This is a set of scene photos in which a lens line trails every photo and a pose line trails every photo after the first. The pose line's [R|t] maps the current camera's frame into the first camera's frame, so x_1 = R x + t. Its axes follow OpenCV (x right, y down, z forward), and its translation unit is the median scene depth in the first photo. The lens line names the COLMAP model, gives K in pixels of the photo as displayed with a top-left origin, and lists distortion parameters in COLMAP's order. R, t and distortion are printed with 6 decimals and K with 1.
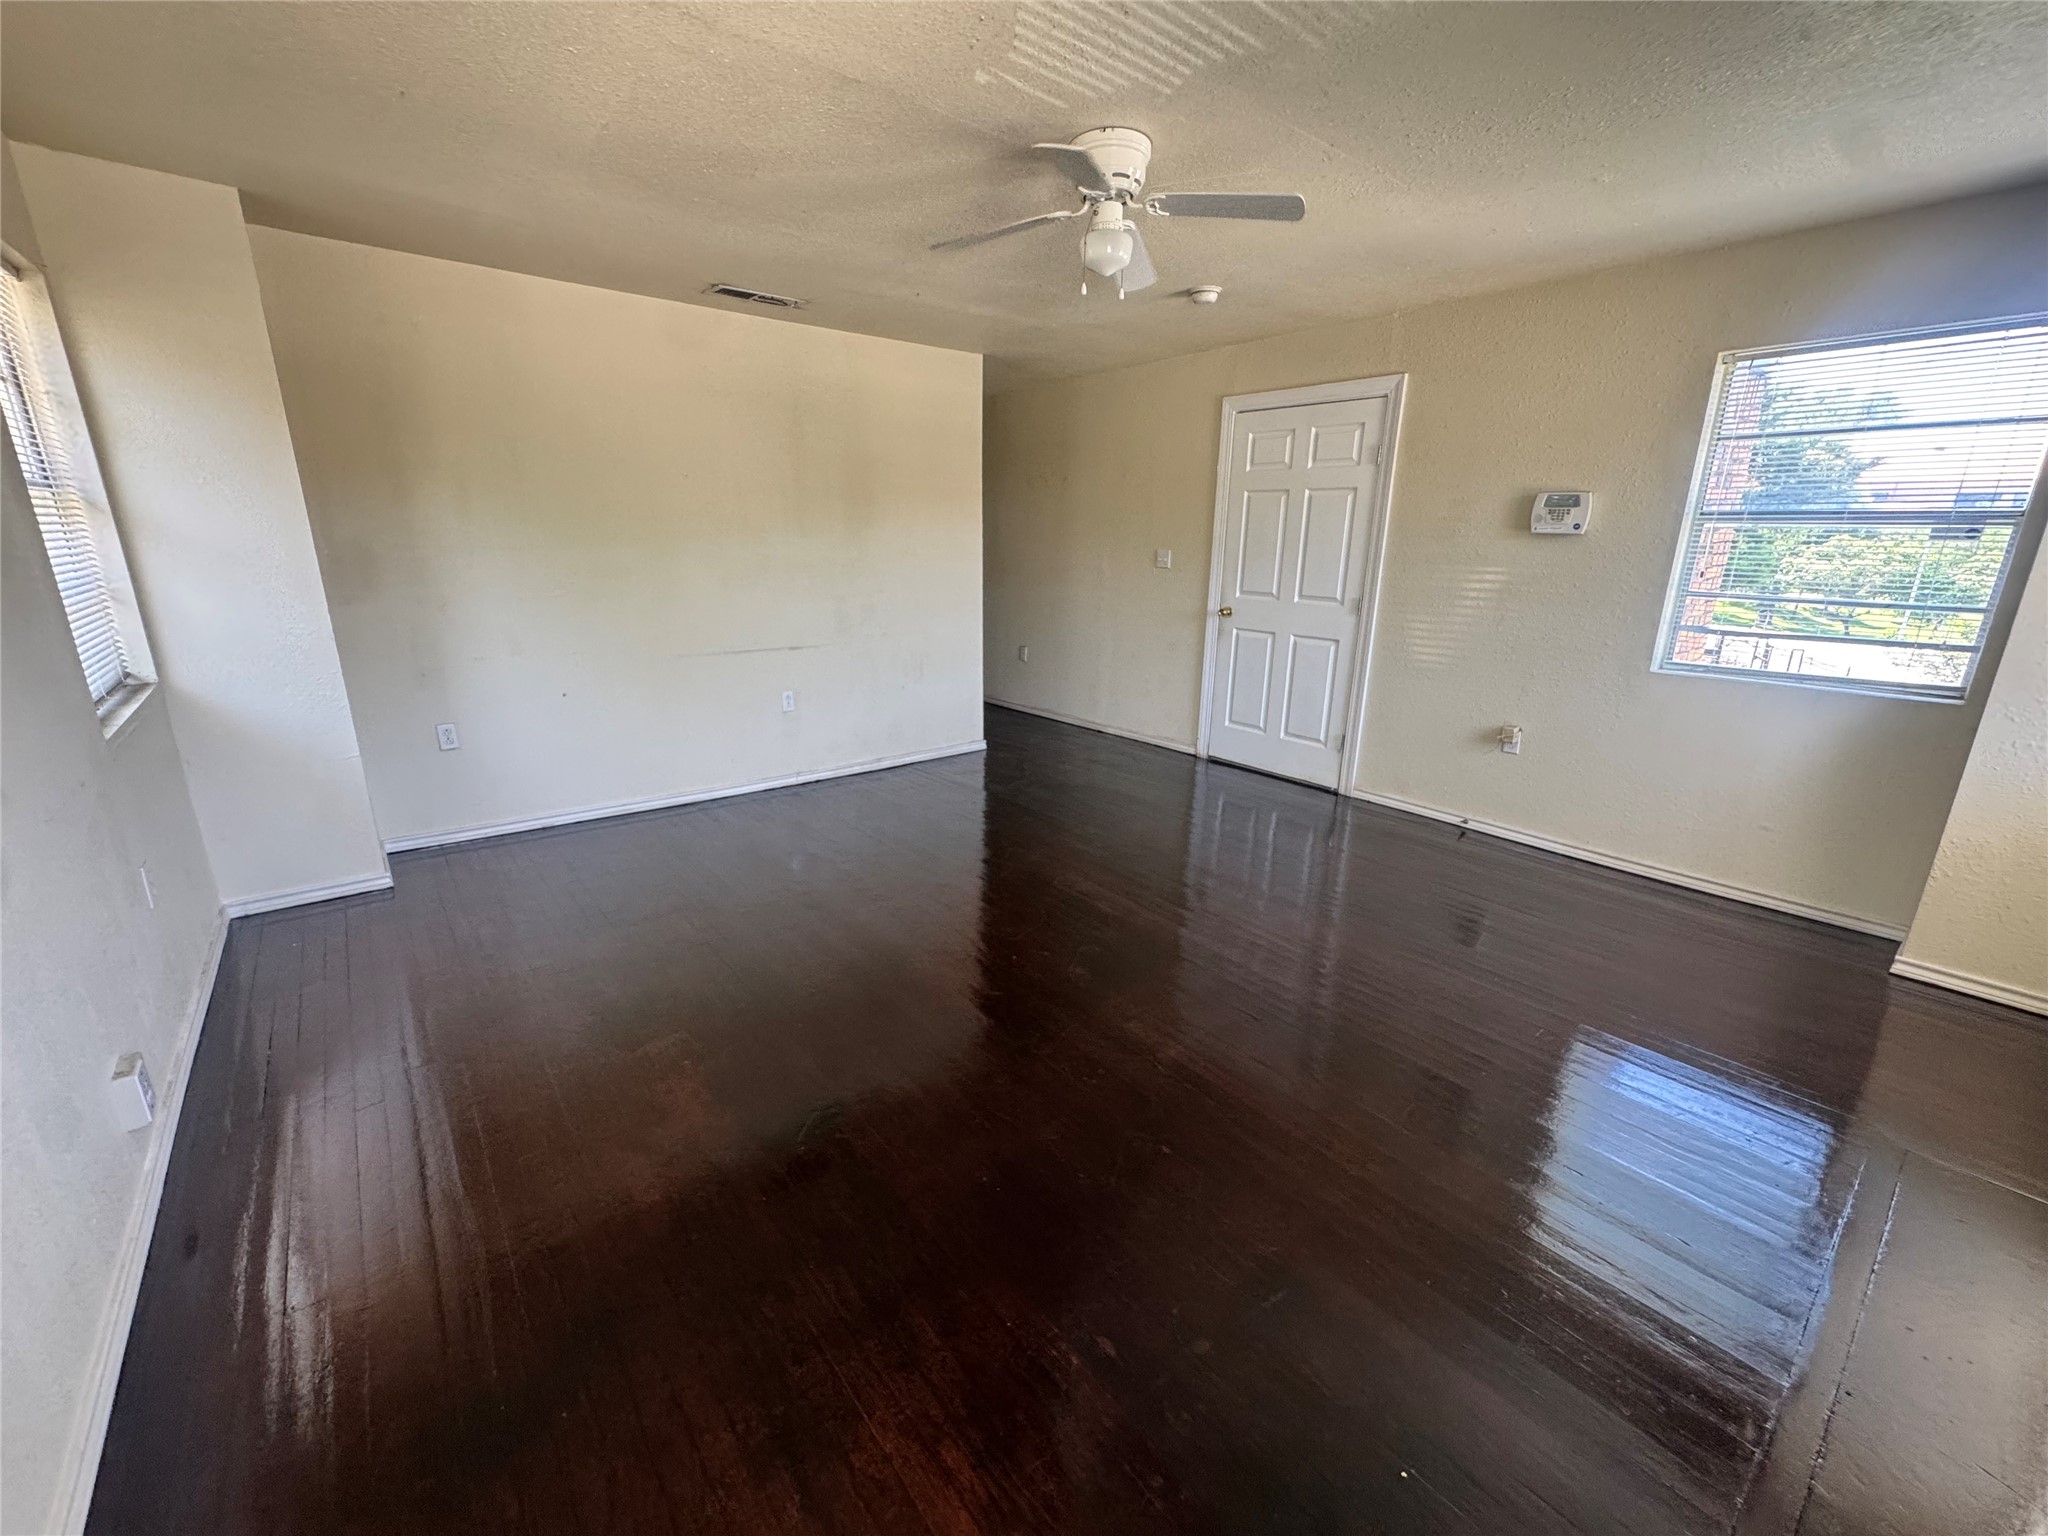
lens RADIAL K [[831.5, 0, 1032.6], [0, 831.5, 764.8], [0, 0, 1]] dist [0.000912, 0.000425]
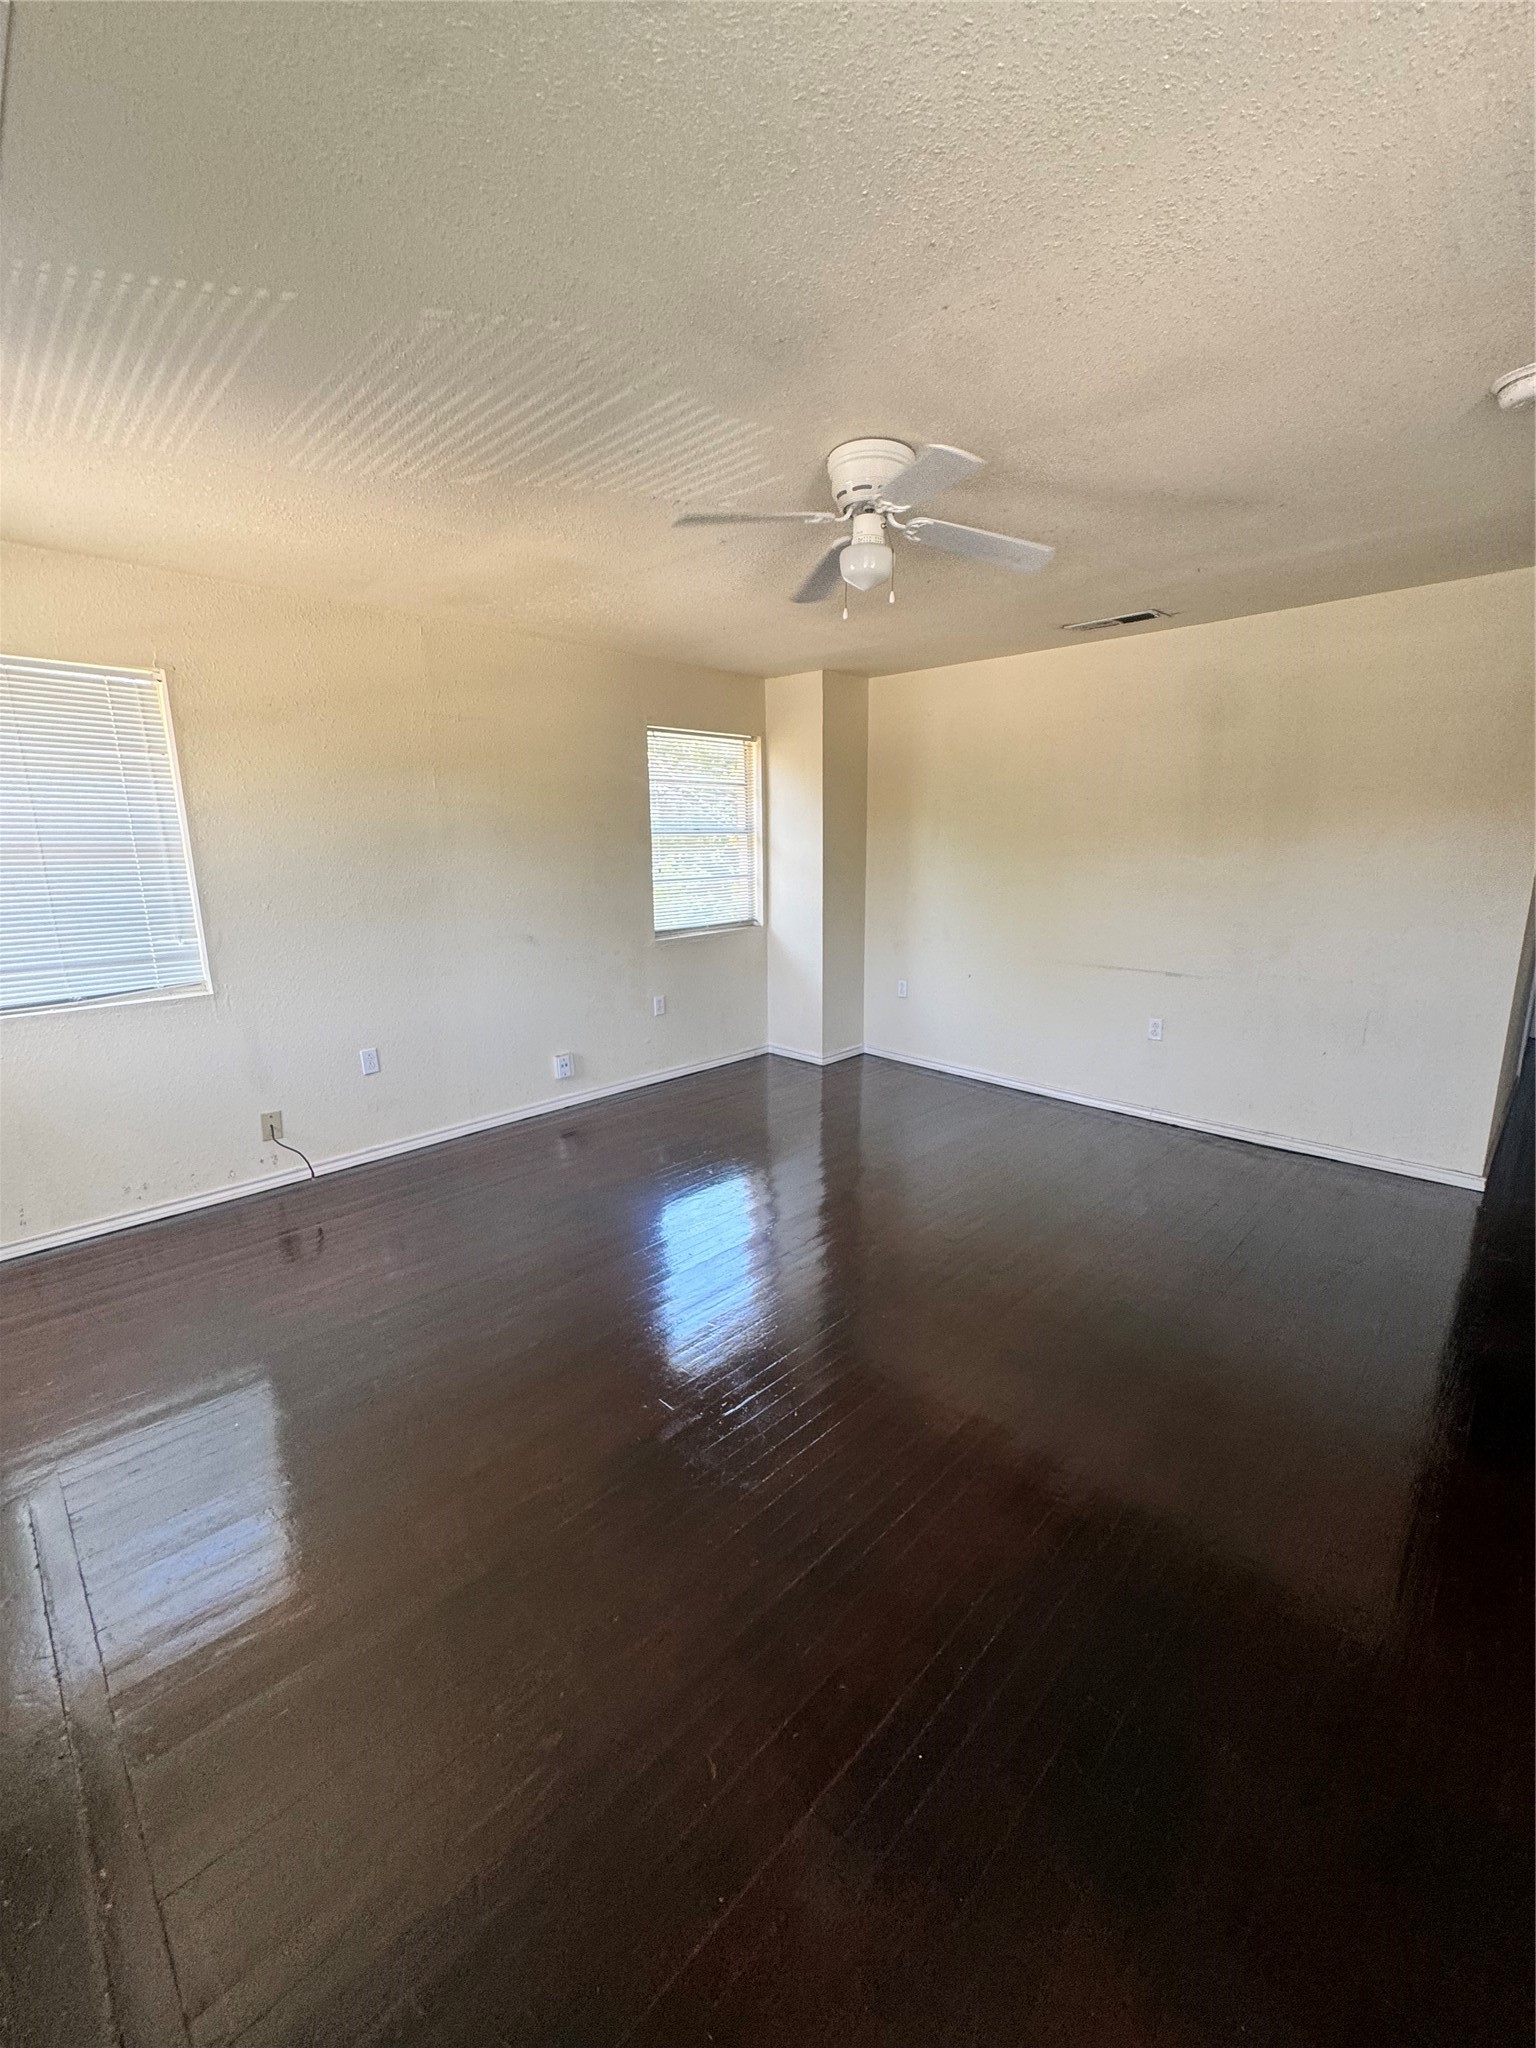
lens RADIAL K [[831.5, 0, 763.6], [0, 831.5, 1021.5], [0, 0, 1]] dist [0.000912, 0.000425]
pose [[0.158350, 0.210206, -0.964748, 0.525388], [-0.269244, 0.949241, 0.162634, -0.116920], [0.949965, 0.234000, 0.206909, 0.389991]]
